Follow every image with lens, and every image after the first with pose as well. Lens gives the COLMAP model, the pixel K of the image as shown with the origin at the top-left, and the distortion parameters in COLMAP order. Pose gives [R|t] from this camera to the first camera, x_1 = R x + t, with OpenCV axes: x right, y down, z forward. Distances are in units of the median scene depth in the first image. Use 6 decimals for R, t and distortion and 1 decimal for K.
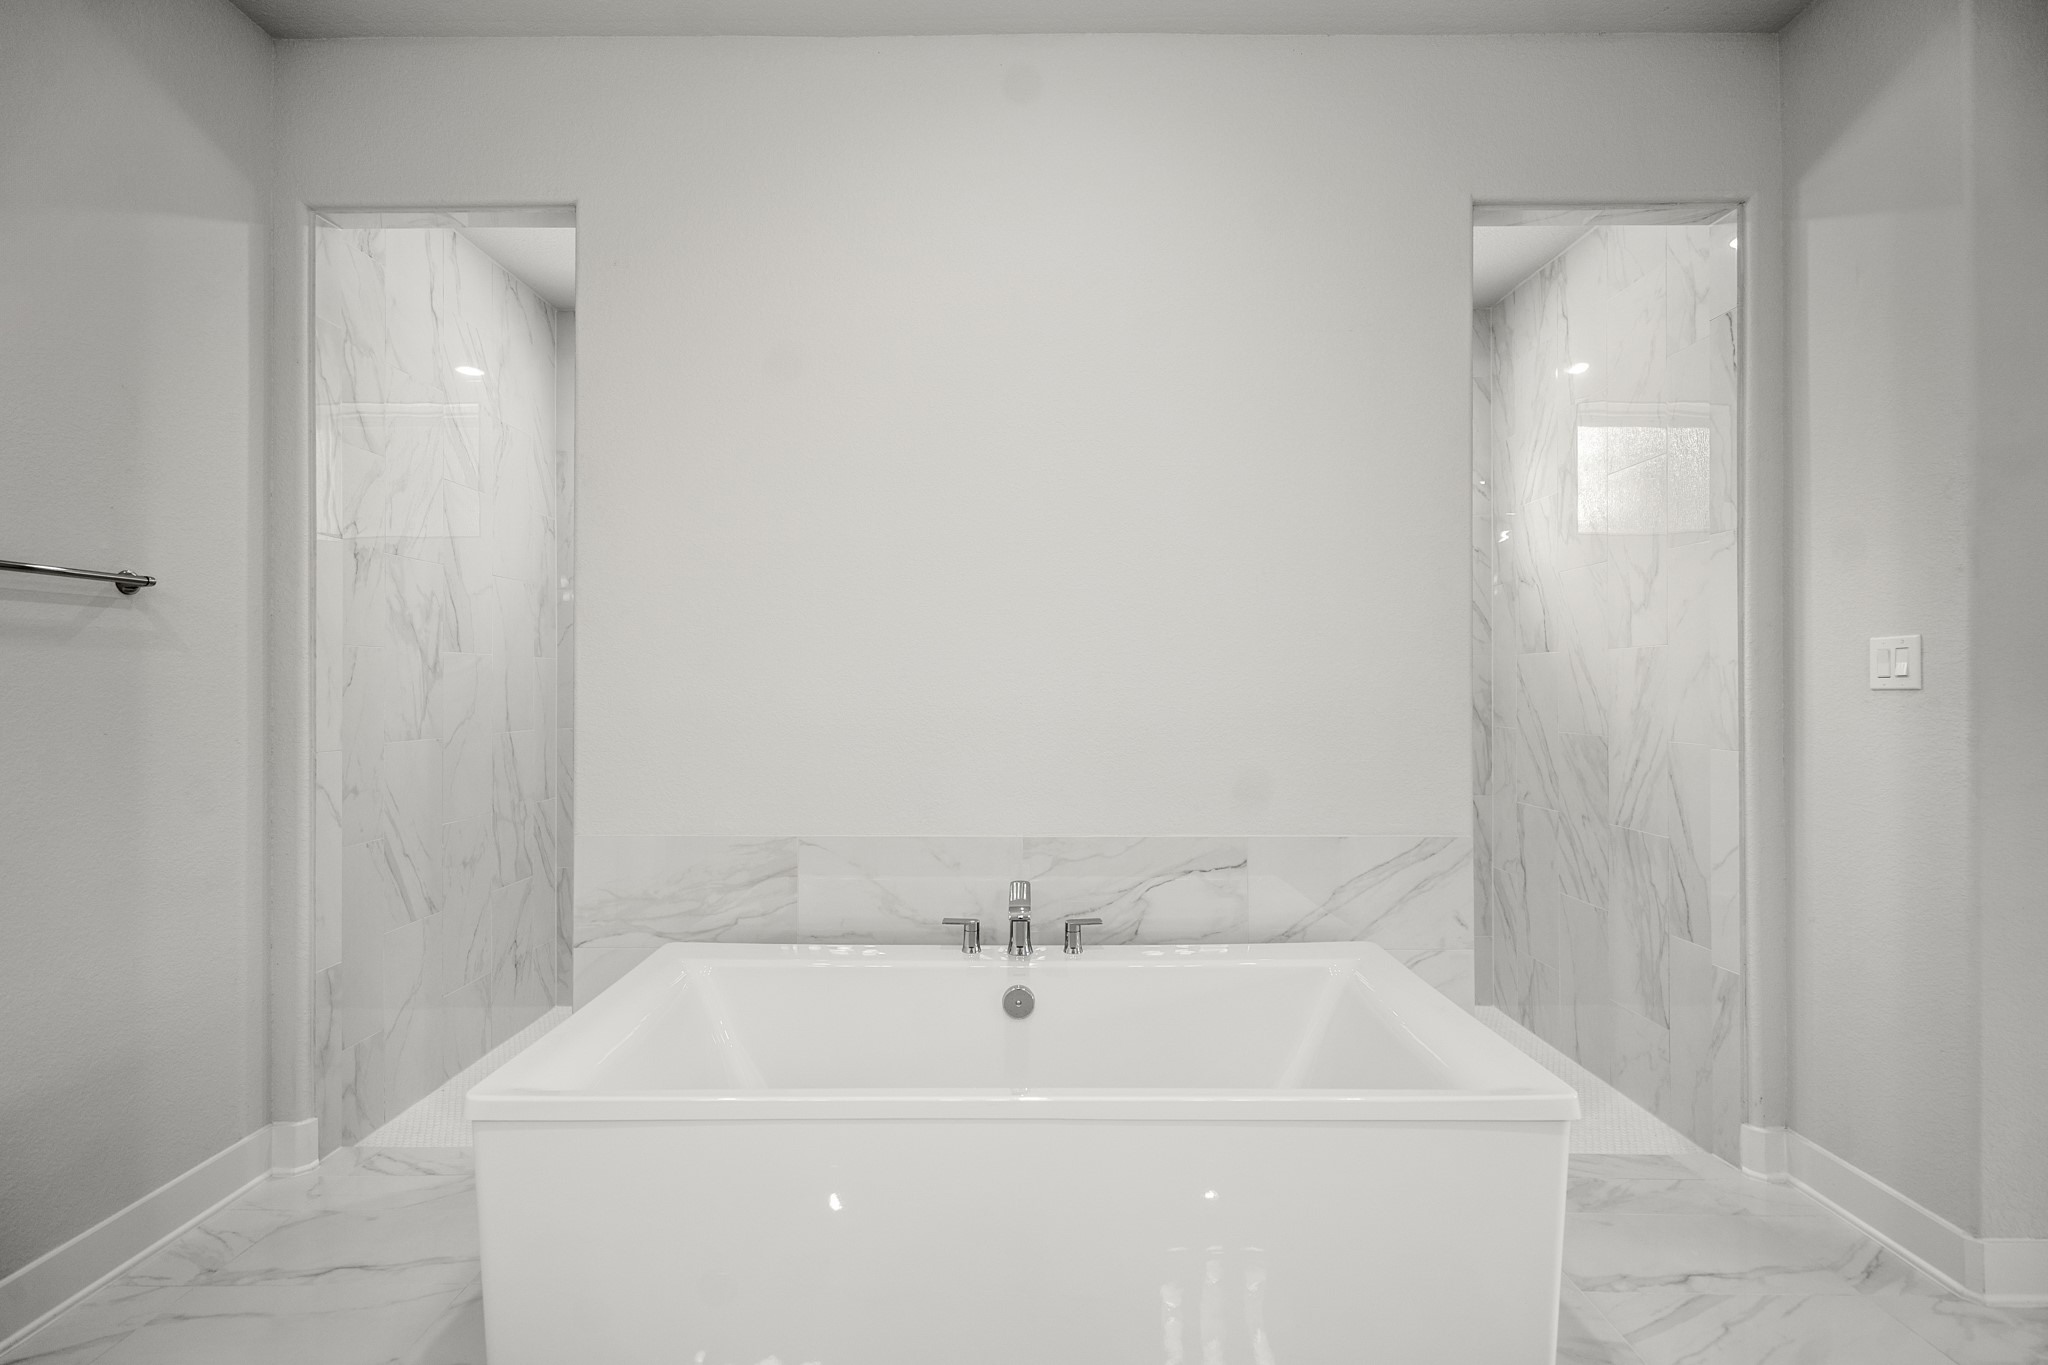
lens RADIAL K [[943.7, 0, 1021.5], [0, 943.7, 674.4], [0, 0, 1]] dist [0.001891, -0.000703]
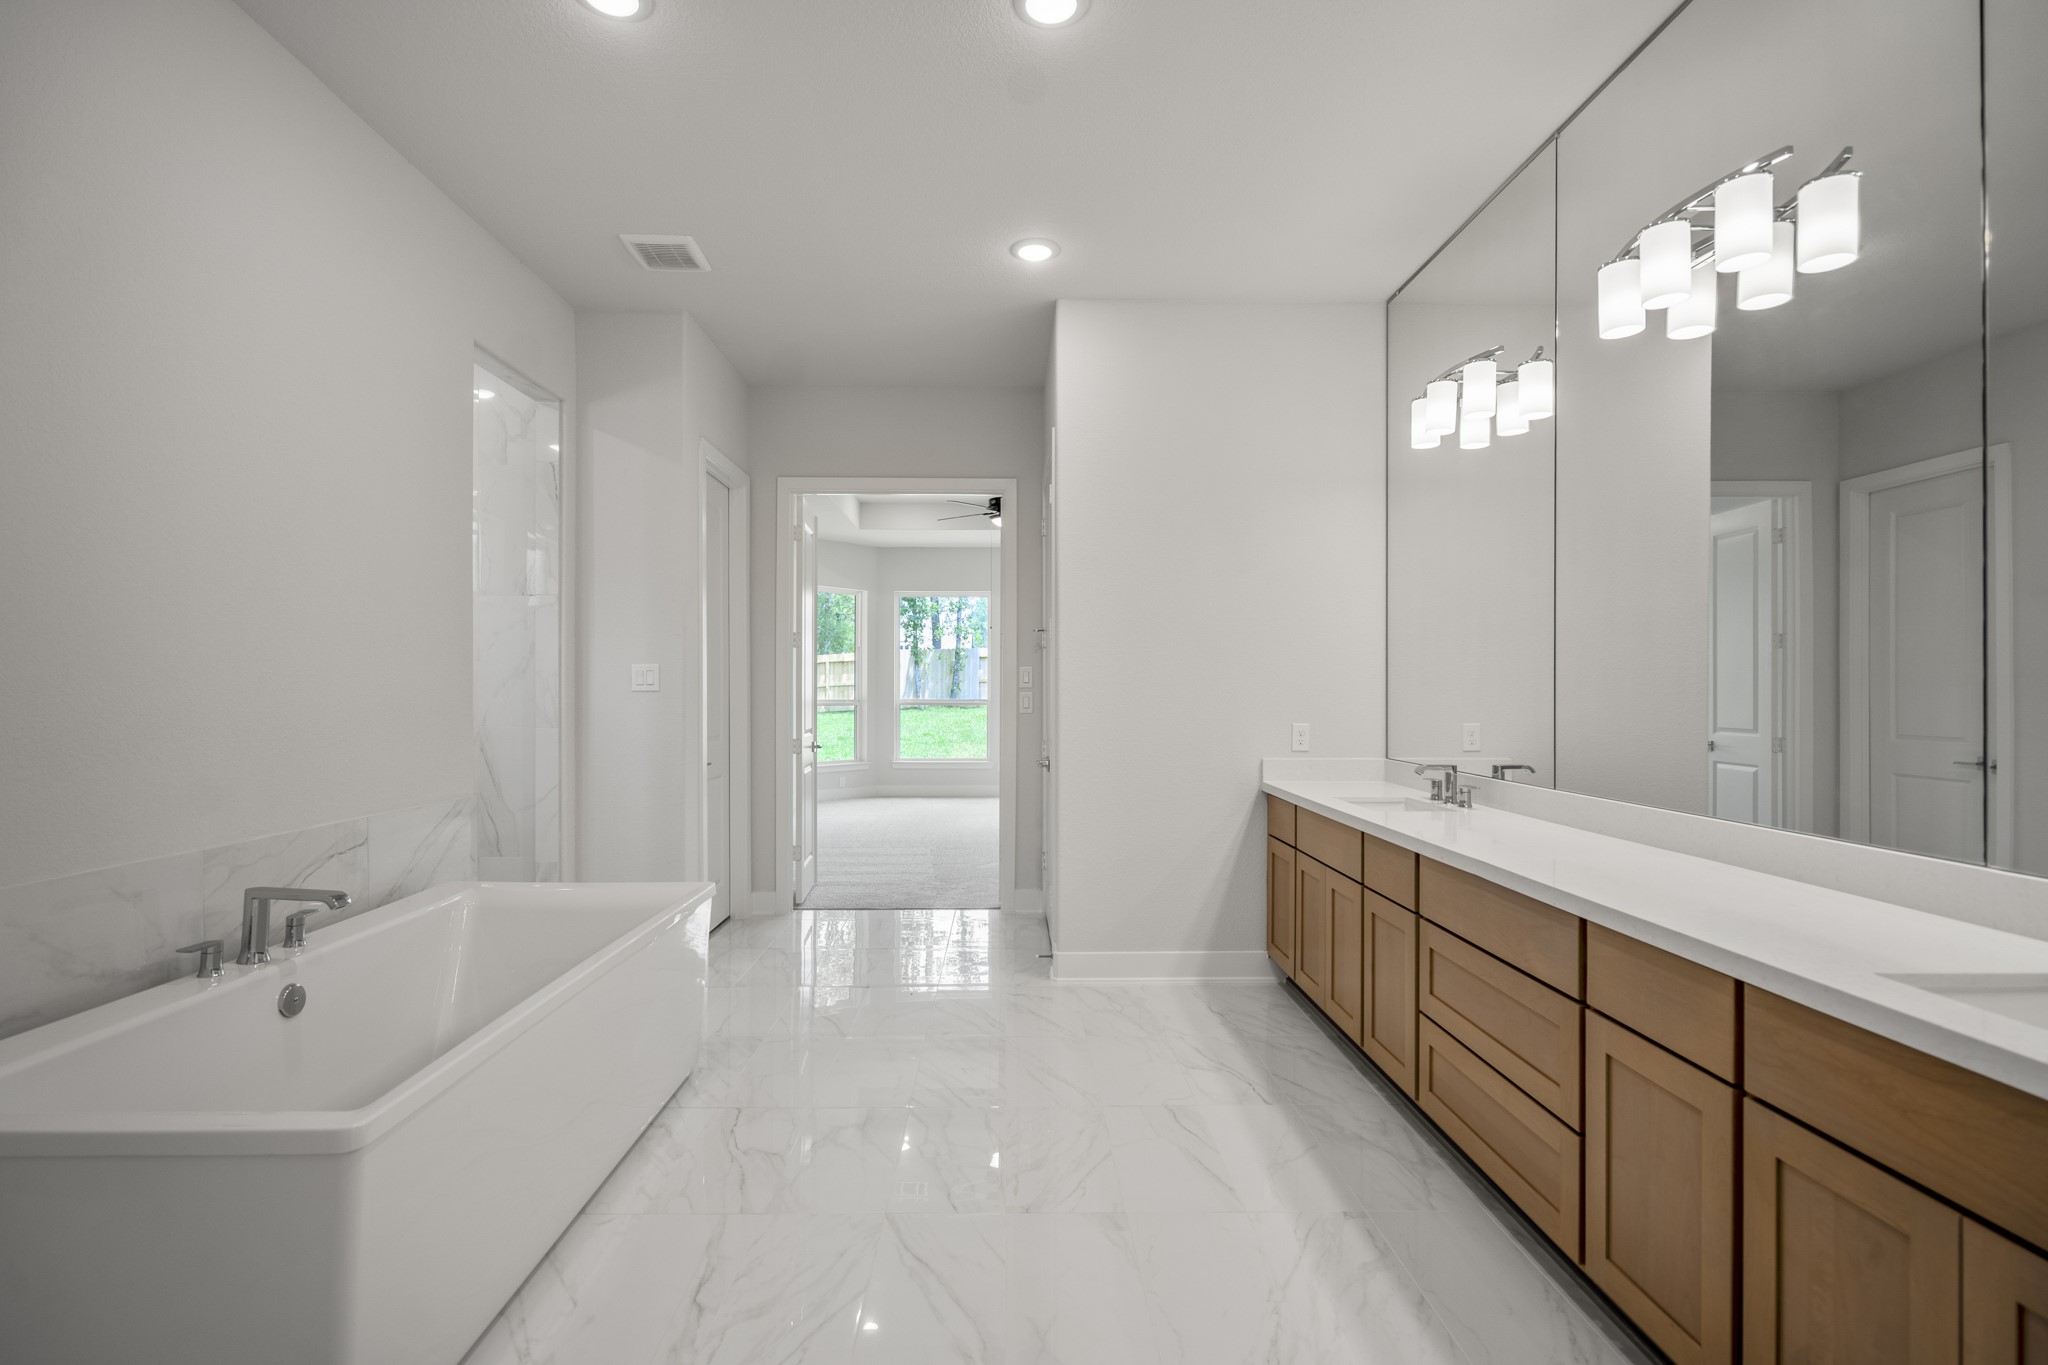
lens RADIAL K [[943.7, 0, 1021.5], [0, 943.7, 674.4], [0, 0, 1]] dist [0.001891, -0.000703]
pose [[-0.020652, 0.018998, 0.999606, -0.797192], [-0.008437, 0.999781, -0.019175, 0.009458], [-0.999751, -0.008830, -0.020487, 0.186464]]
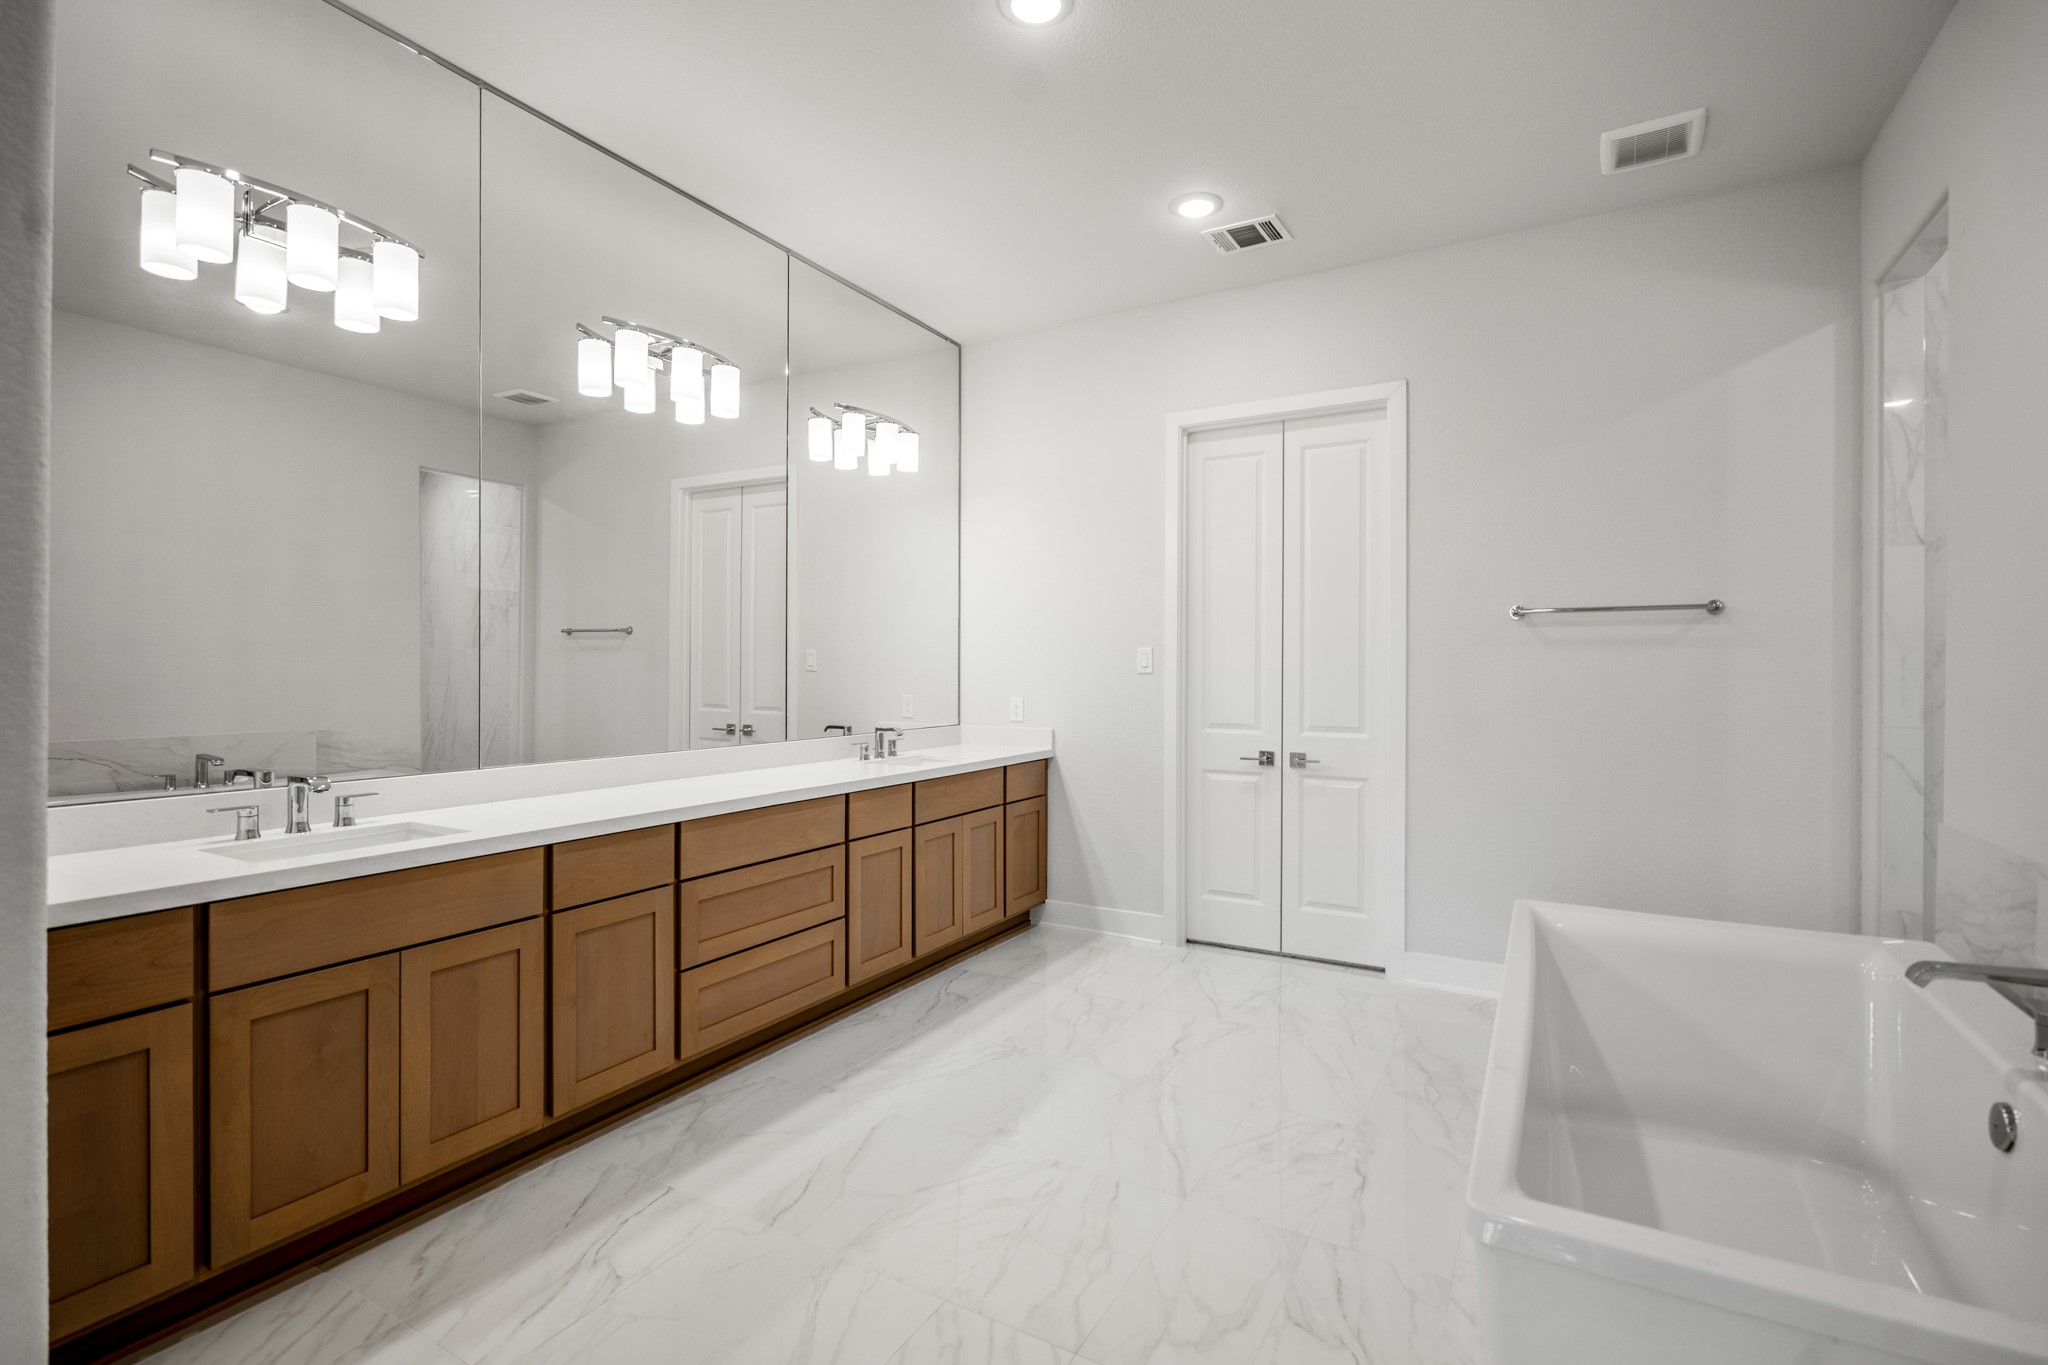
lens RADIAL K [[943.7, 0, 1021.5], [0, 943.7, 674.4], [0, 0, 1]] dist [0.001891, -0.000703]
pose [[-0.492035, 0.001417, -0.870574, 0.738084], [0.000839, 0.999999, 0.001153, 0.010561], [0.870575, -0.000163, -0.492036, 0.544054]]
